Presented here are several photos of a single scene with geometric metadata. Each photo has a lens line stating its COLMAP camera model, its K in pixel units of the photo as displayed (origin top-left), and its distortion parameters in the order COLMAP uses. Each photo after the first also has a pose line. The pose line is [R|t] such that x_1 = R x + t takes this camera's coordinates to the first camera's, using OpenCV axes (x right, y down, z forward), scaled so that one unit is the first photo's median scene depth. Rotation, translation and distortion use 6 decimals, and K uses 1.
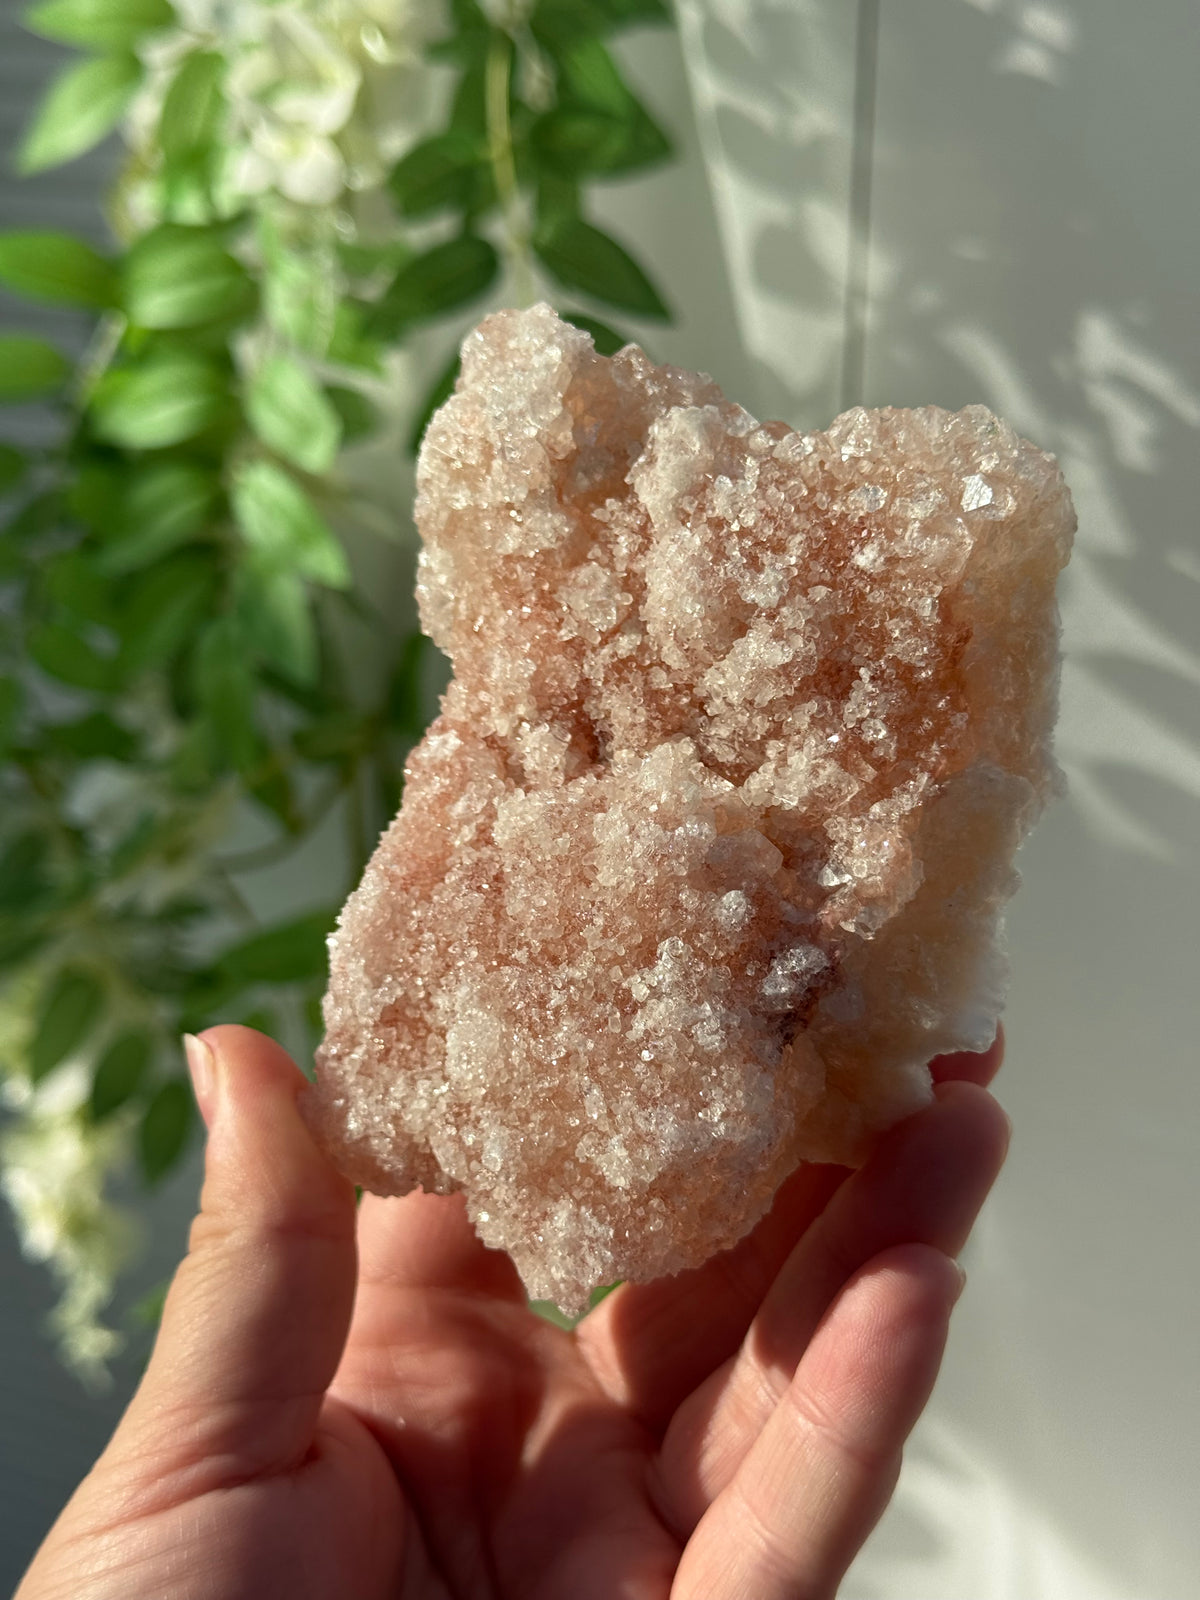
lens RADIAL K [[2445.3, 0, 603.6], [0, 2445.3, 793.8], [0, 0, 1]] dist [0.218374, -0.652912]
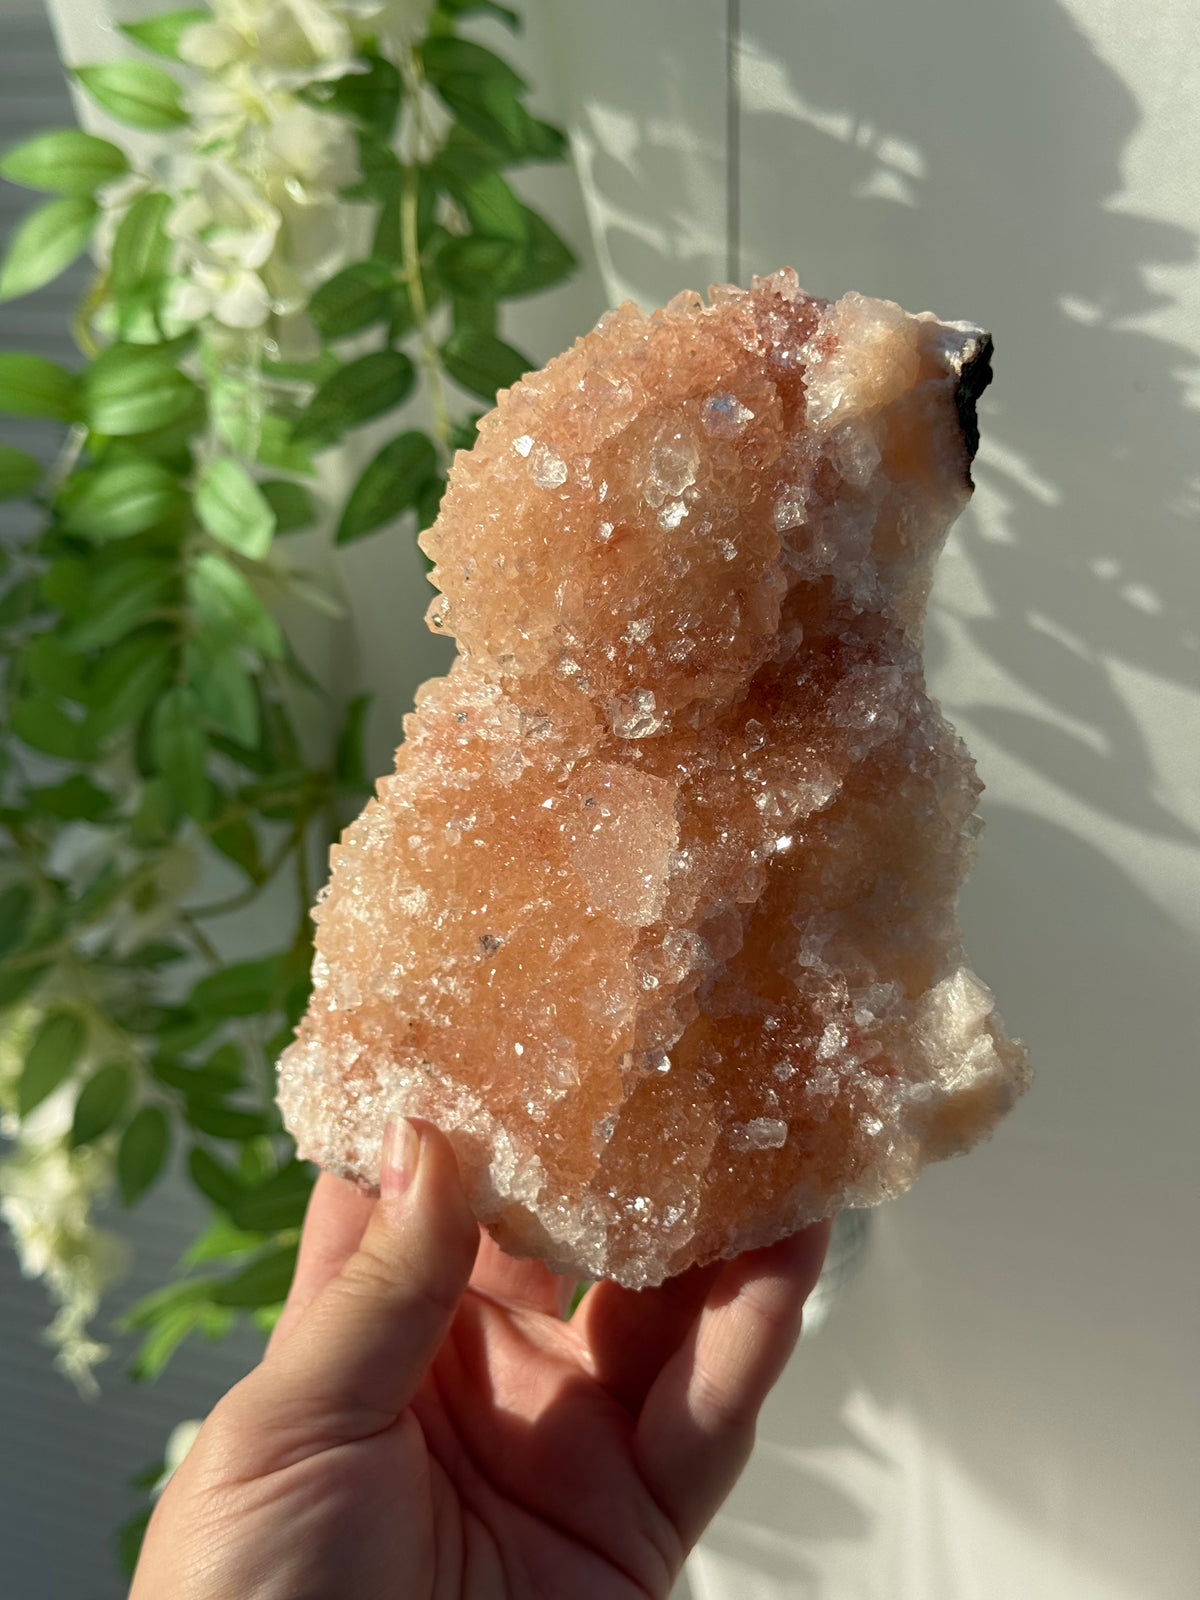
lens RADIAL K [[2445.3, 0, 603.6], [0, 2445.3, 793.8], [0, 0, 1]] dist [0.218374, -0.652912]
pose [[0.999757, -0.019760, -0.009749, 0.050804], [0.019520, 0.999519, -0.024114, 0.007519], [0.010221, 0.023918, 0.999662, -0.125196]]
